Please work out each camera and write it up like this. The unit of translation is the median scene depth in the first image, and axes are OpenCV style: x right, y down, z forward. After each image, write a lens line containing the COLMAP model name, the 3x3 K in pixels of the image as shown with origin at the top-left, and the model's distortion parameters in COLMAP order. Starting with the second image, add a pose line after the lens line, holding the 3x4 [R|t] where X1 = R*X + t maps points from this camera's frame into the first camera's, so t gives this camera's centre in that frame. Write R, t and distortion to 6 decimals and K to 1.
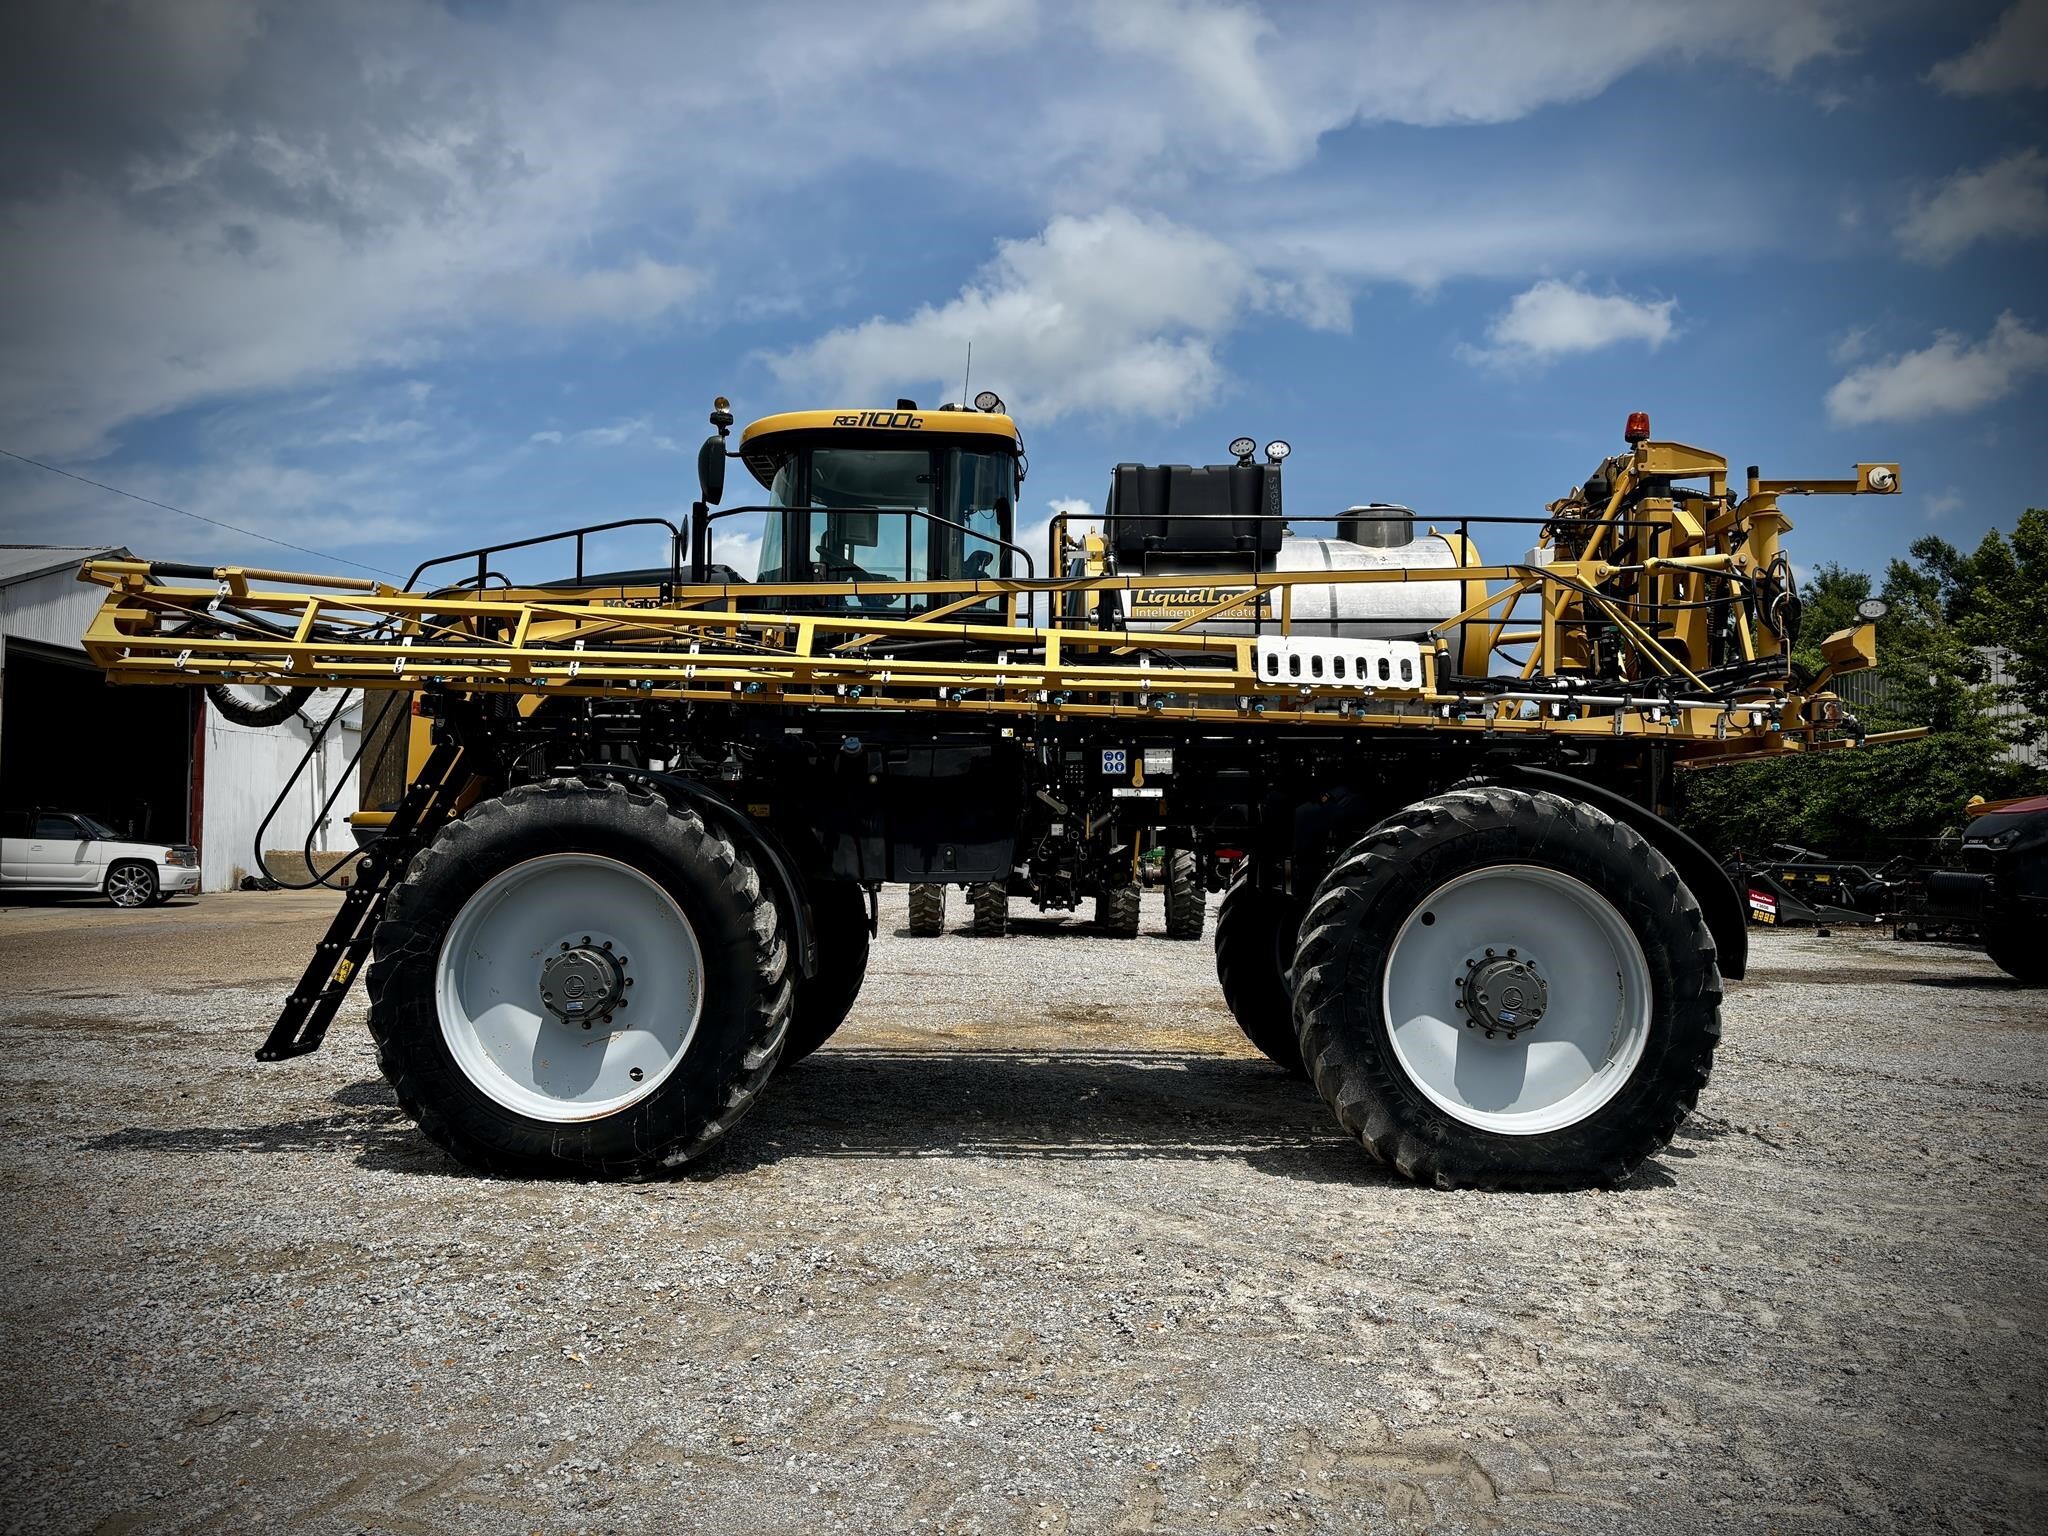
lens RADIAL K [[1526.3, 0, 1027.6], [0, 1526.3, 776.1], [0, 0, 1]] dist [0.027903, -0.004254]
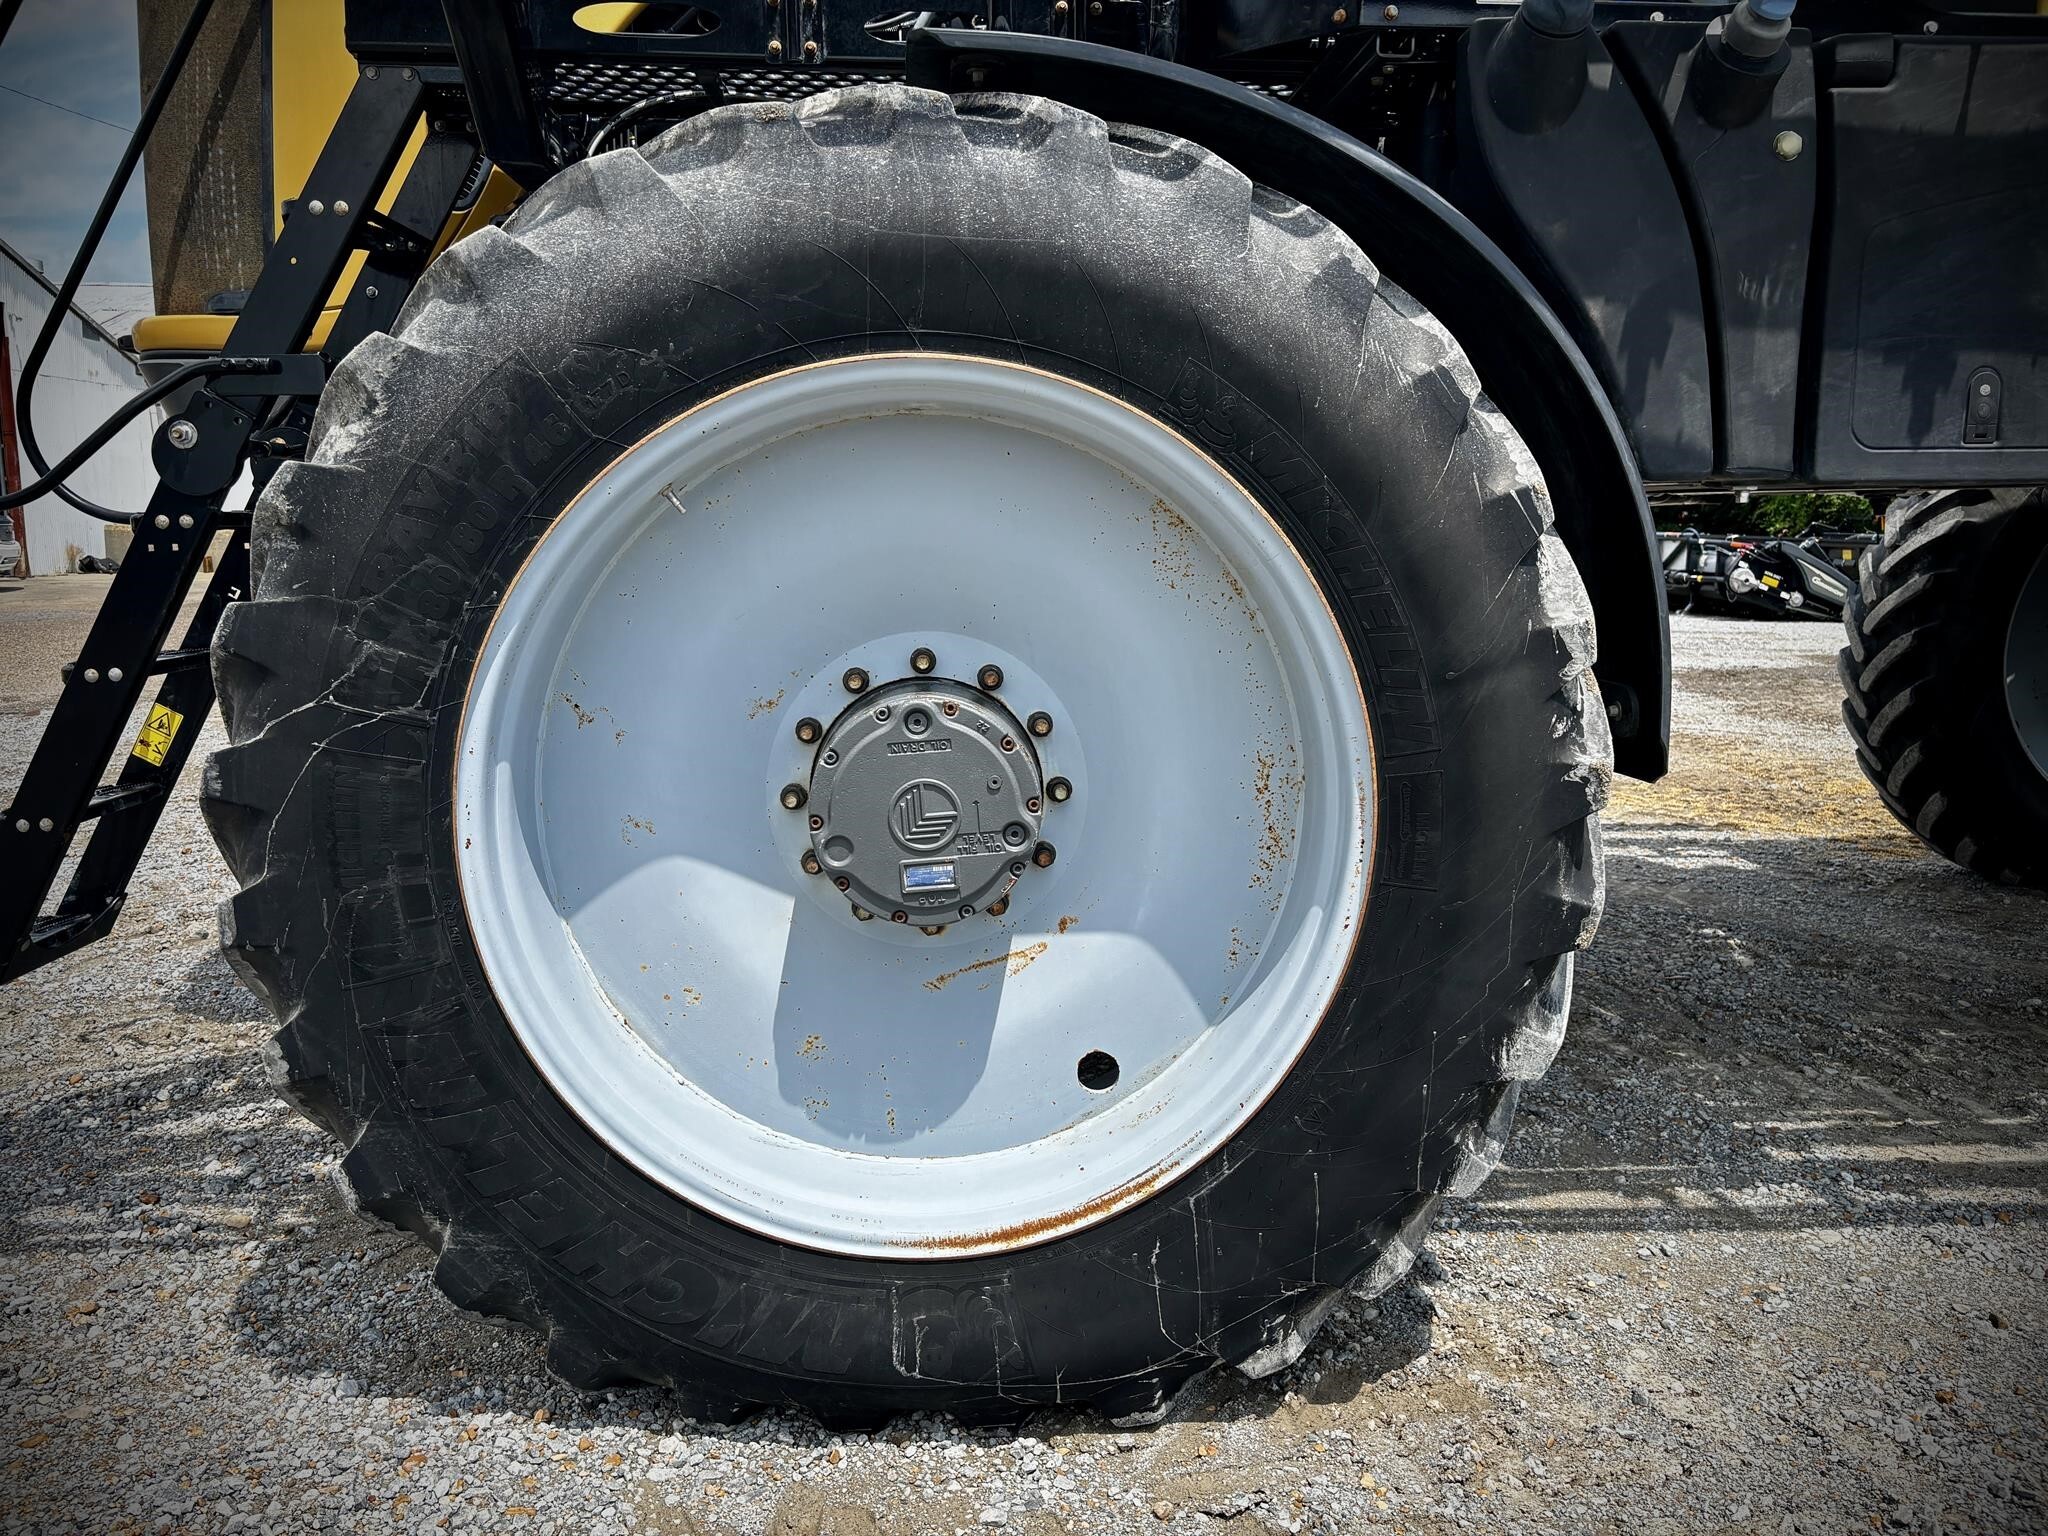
lens RADIAL K [[1530.8, 0, 1024.0], [0, 1530.8, 768.0], [0, 0, 1]] dist [0.031688, -0.001823]
pose [[0.998114, -0.011795, 0.060250, -0.292990], [-0.000307, 0.980403, 0.197005, 0.068494], [-0.061392, -0.196651, 0.978550, 0.703819]]
